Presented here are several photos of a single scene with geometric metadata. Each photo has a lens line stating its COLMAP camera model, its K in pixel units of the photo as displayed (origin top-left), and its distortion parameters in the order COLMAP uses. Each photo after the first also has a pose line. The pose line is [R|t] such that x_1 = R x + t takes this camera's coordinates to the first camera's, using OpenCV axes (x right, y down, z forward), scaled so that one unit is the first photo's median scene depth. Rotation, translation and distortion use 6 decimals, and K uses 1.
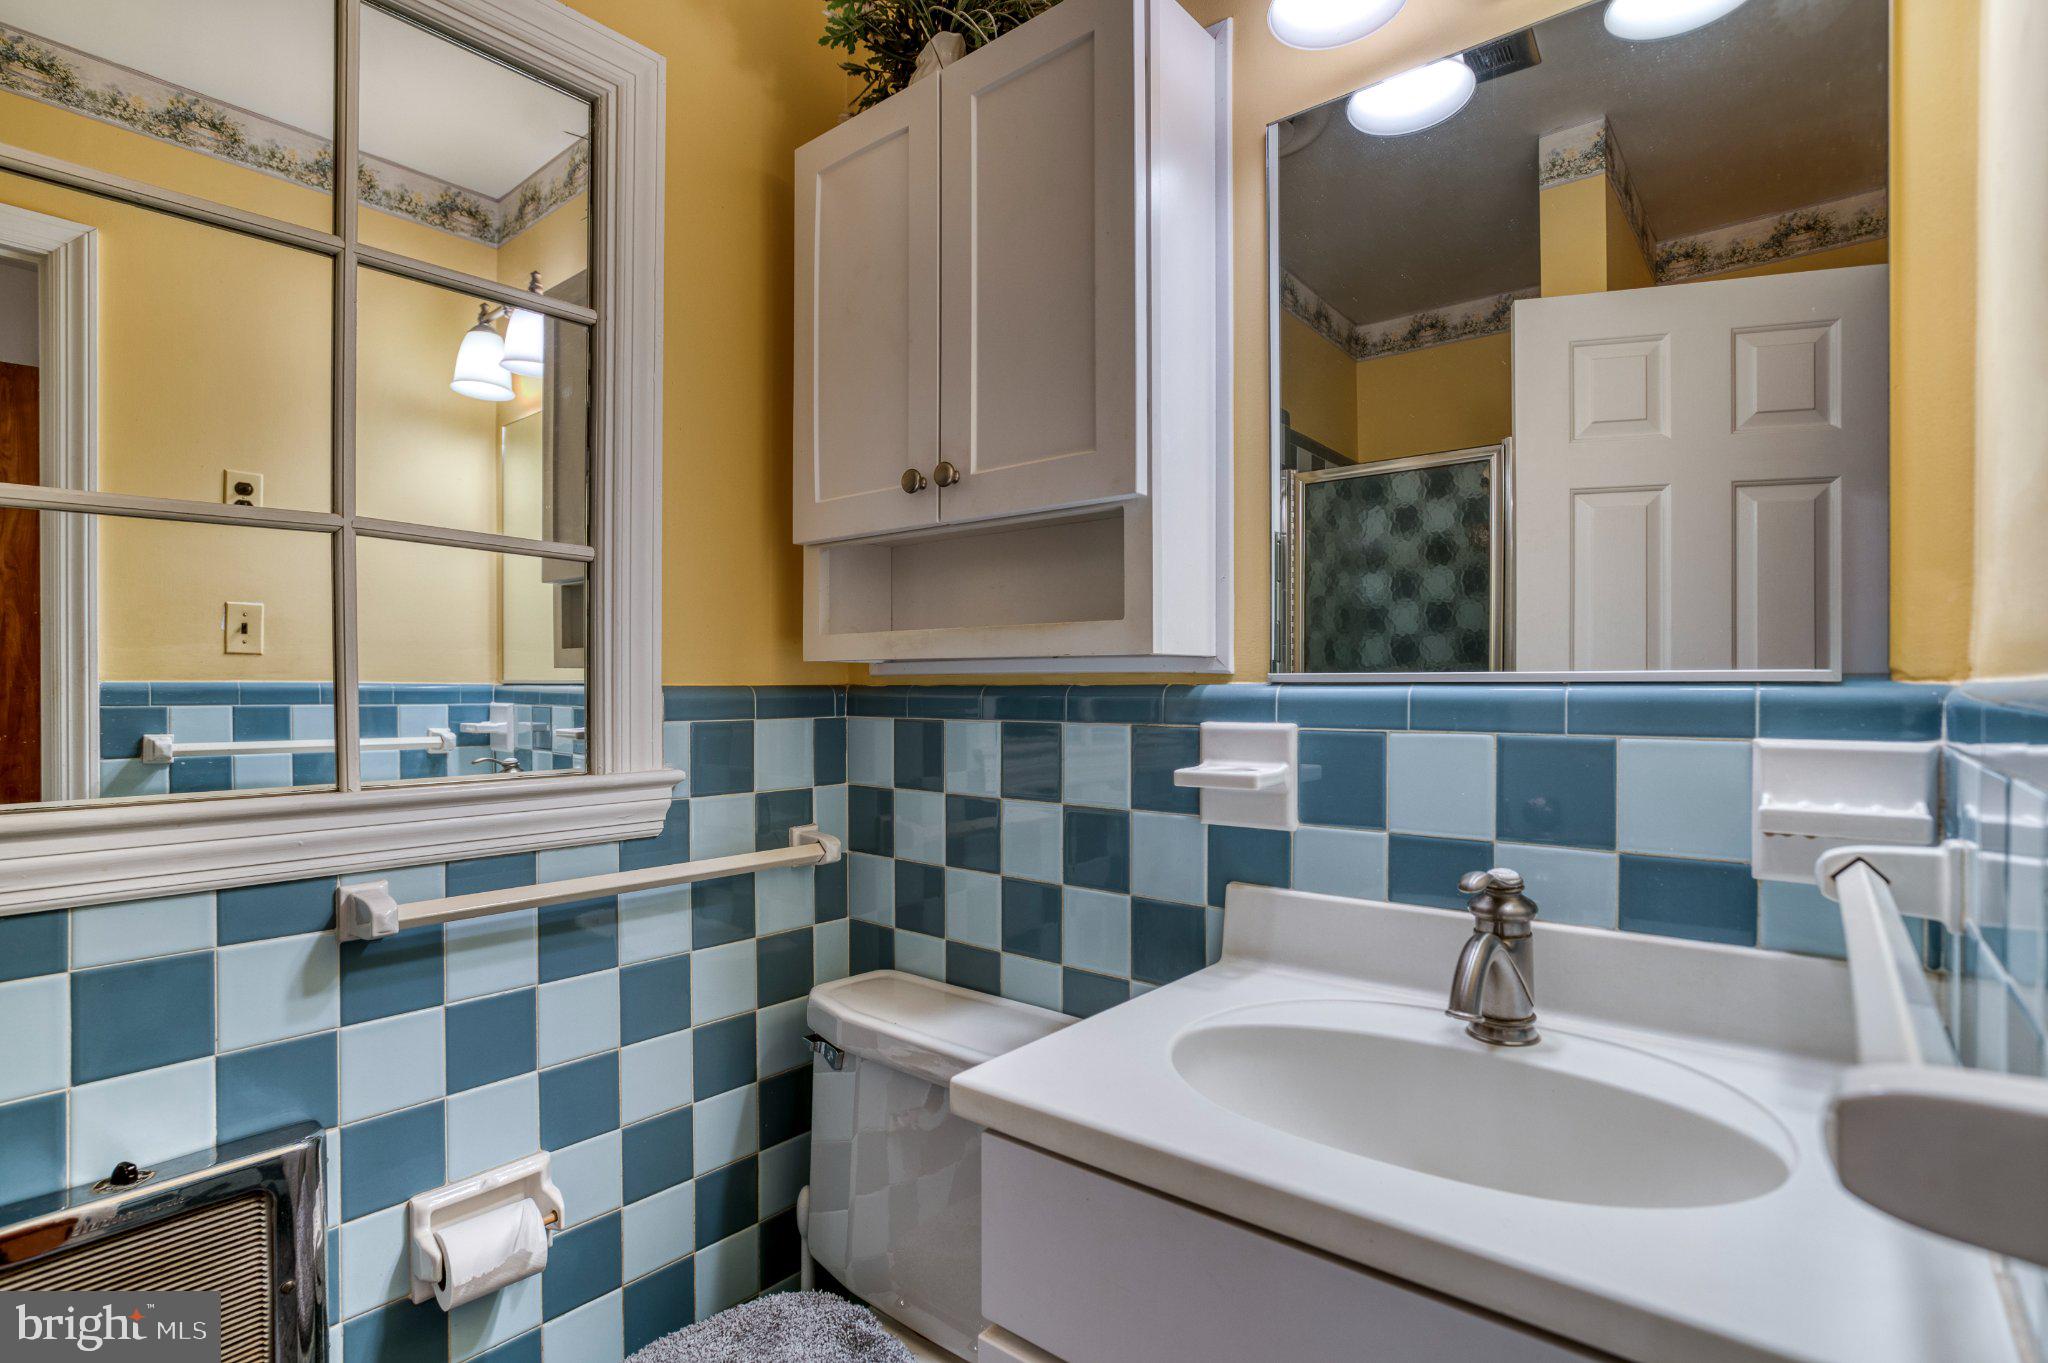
lens RADIAL K [[986.3, 0, 1015.5], [0, 986.3, 675.0], [0, 0, 1]] dist [-0.057192, 0.028024]
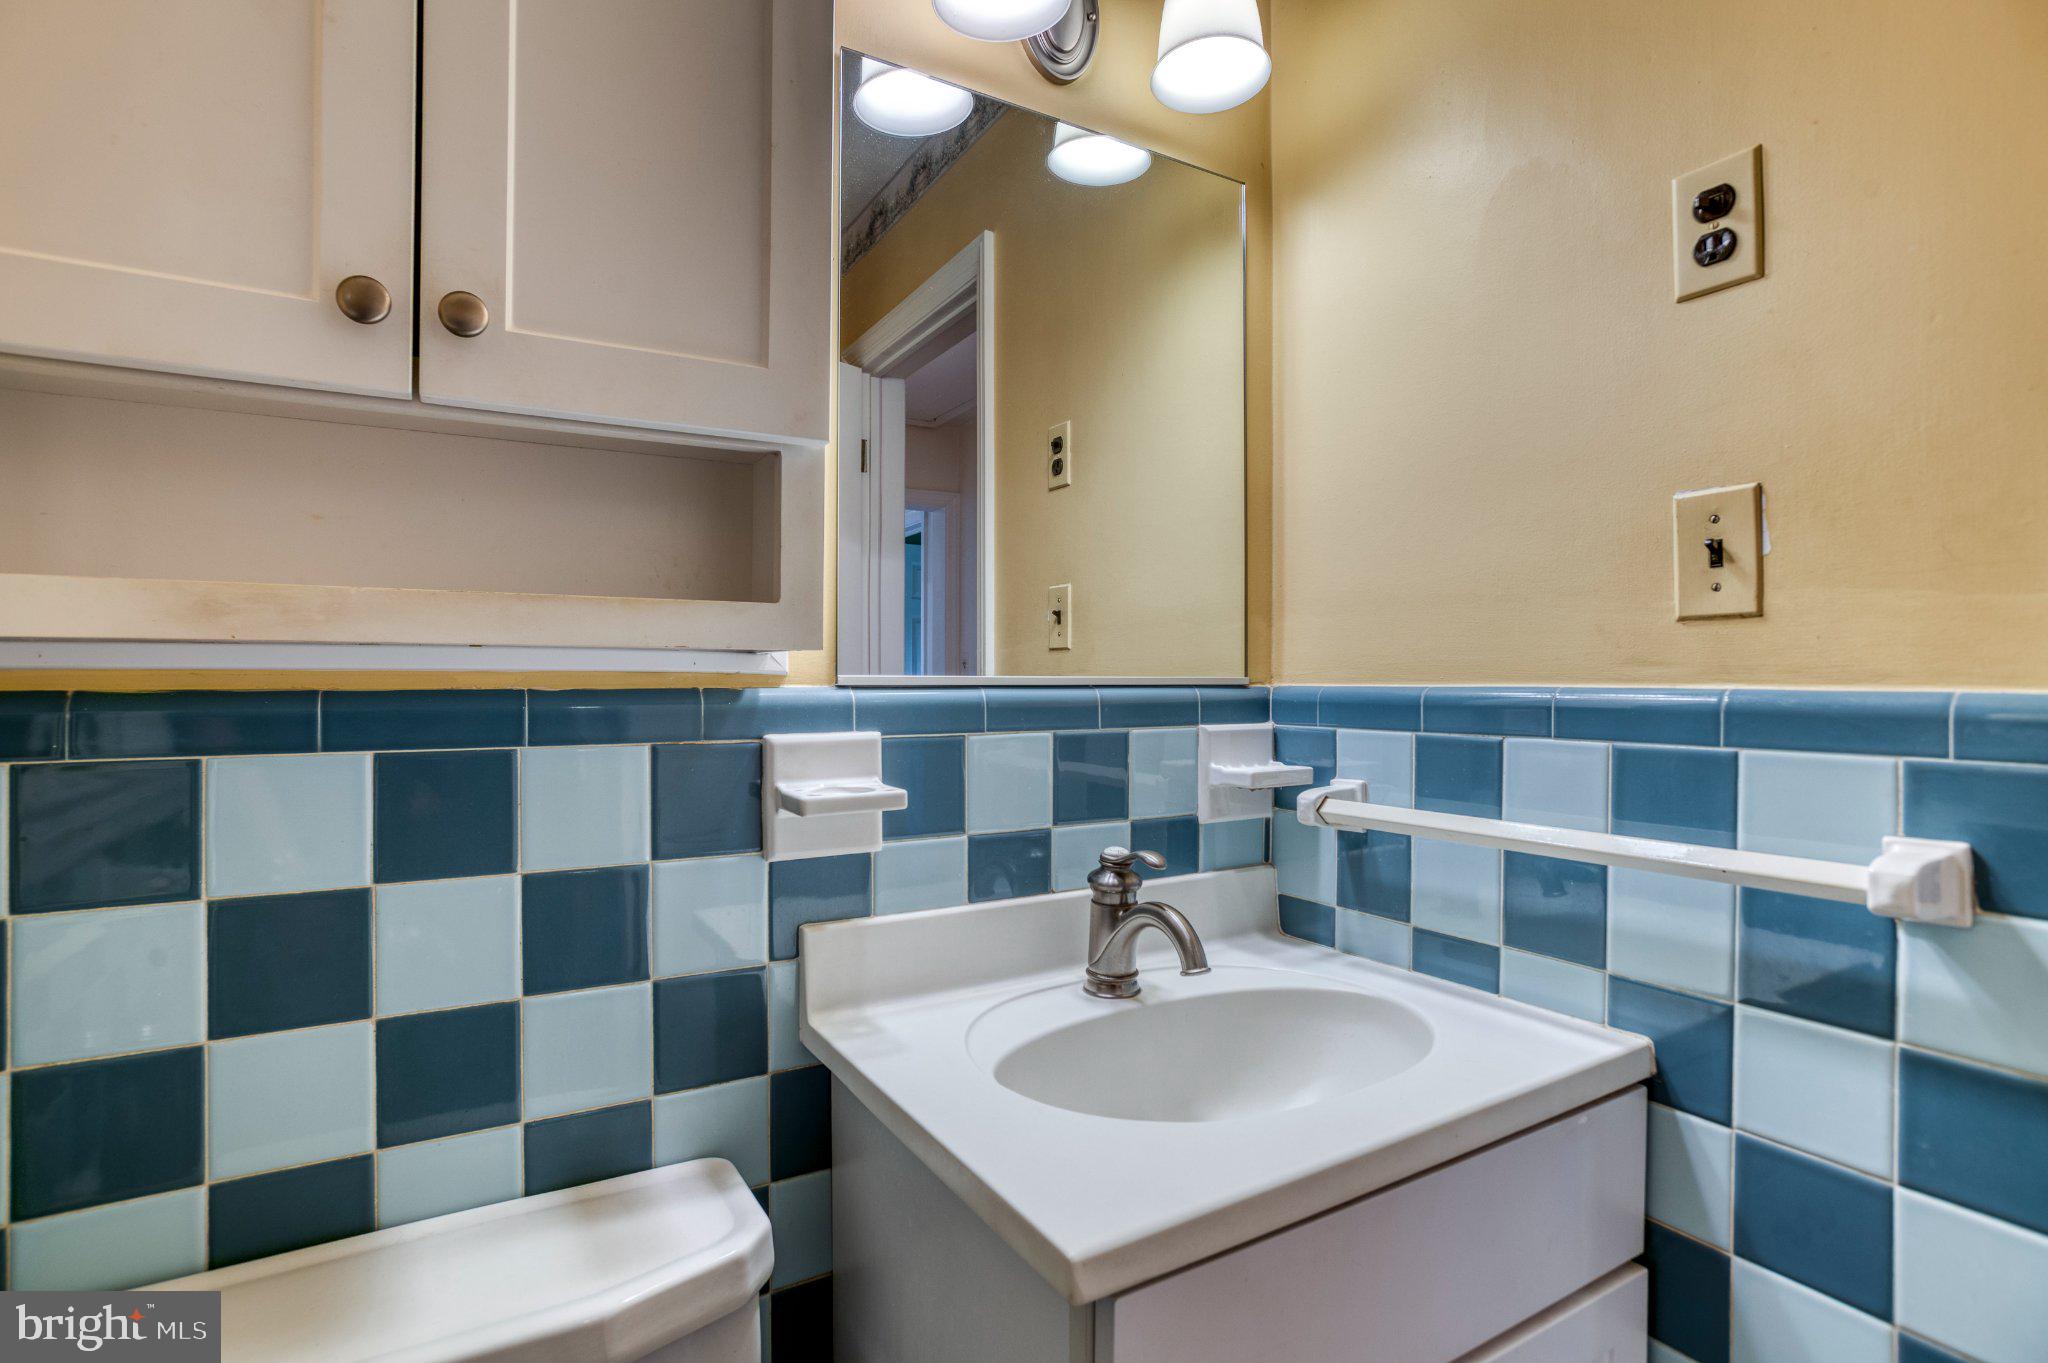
lens RADIAL K [[986.3, 0, 1015.5], [0, 986.3, 675.0], [0, 0, 1]] dist [-0.057192, 0.028024]
pose [[0.354839, 0.009838, 0.934876, -0.516994], [-0.005324, 0.999950, -0.008502, 0.004665], [-0.934912, -0.001961, 0.354873, 0.560705]]
